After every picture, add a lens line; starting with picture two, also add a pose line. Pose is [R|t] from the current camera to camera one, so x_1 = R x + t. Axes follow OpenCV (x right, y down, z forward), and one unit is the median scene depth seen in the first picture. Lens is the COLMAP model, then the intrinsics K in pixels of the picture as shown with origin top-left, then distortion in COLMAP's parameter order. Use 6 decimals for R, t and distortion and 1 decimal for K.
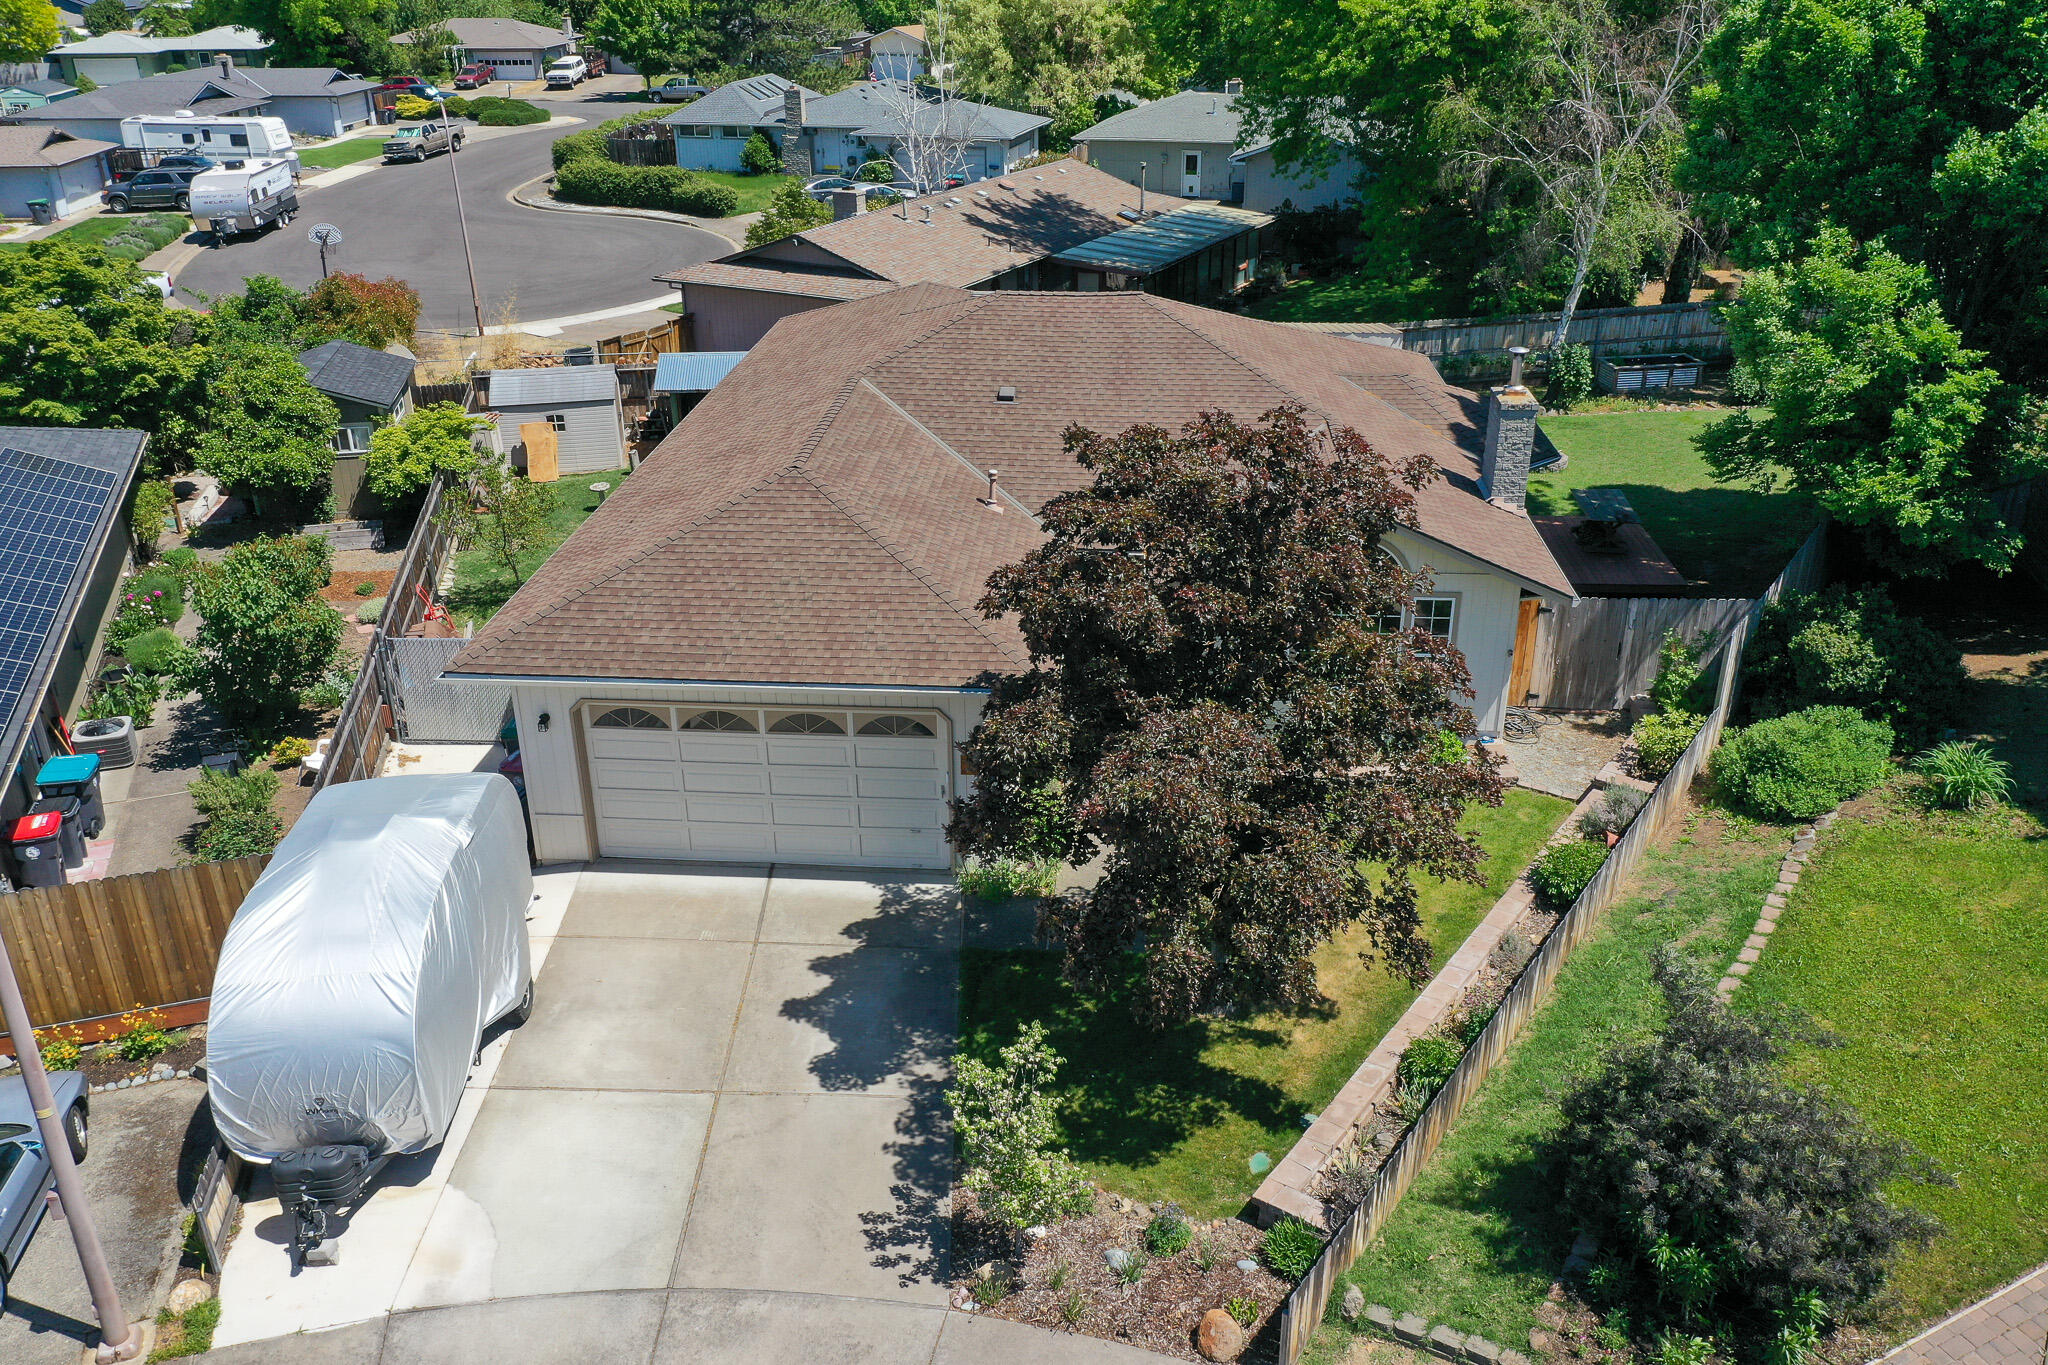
lens RADIAL K [[1610.6, 0, 1021.7], [0, 1610.6, 691.4], [0, 0, 1]] dist [0.034083, -0.001680]
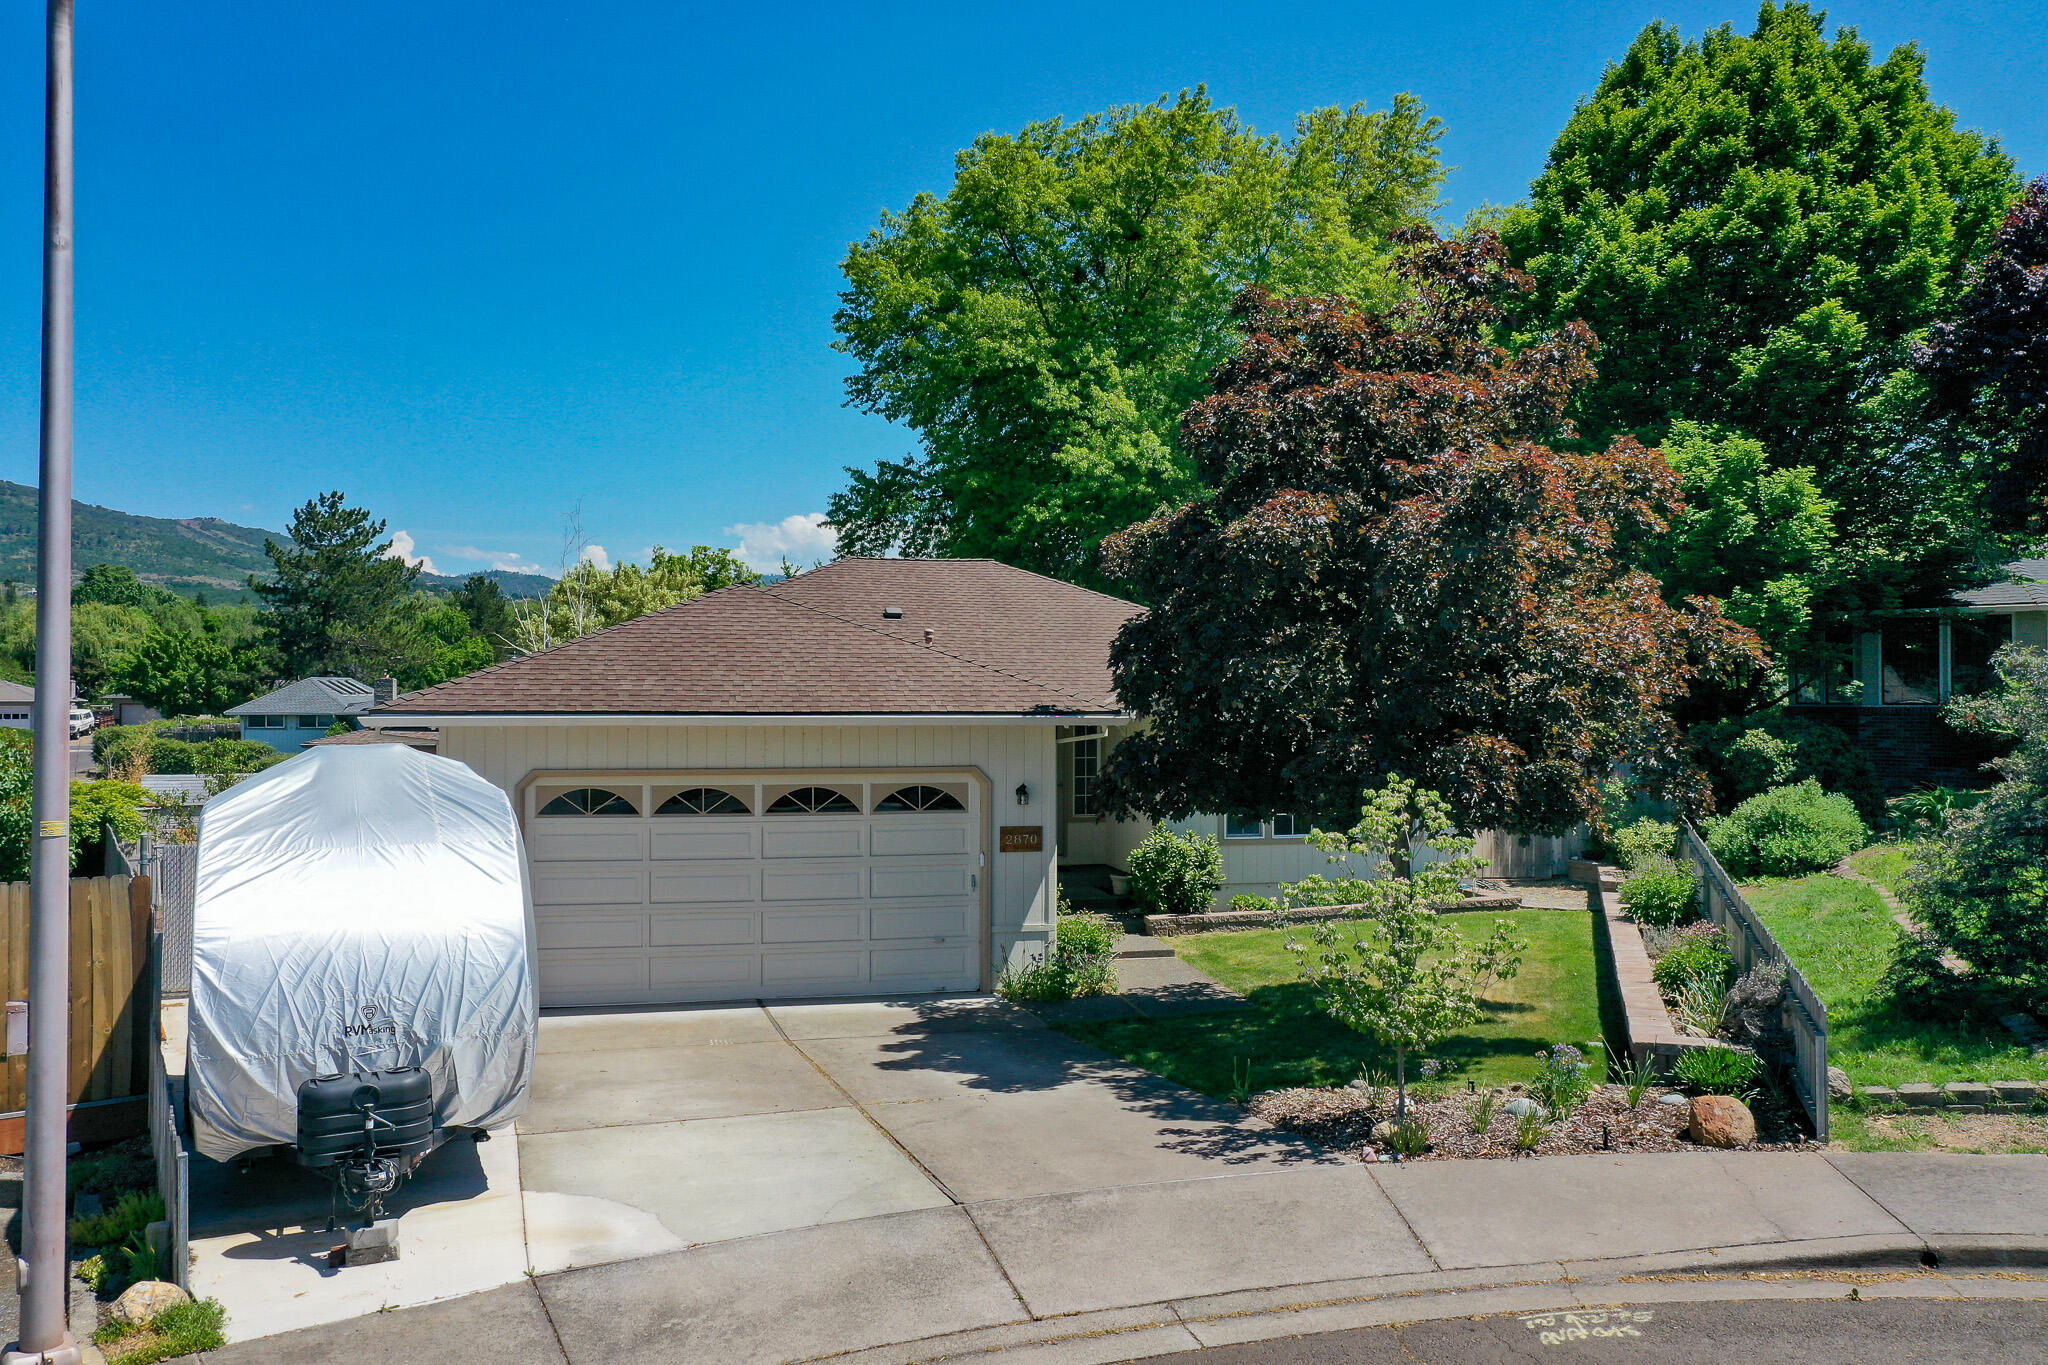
lens RADIAL K [[1610.6, 0, 1021.7], [0, 1610.6, 691.4], [0, 0, 1]] dist [0.034083, -0.001680]
pose [[0.952536, 0.011077, 0.304226, -0.380070], [0.121006, 0.903224, -0.411757, 0.433415], [-0.279345, 0.429027, 0.859012, 0.309406]]
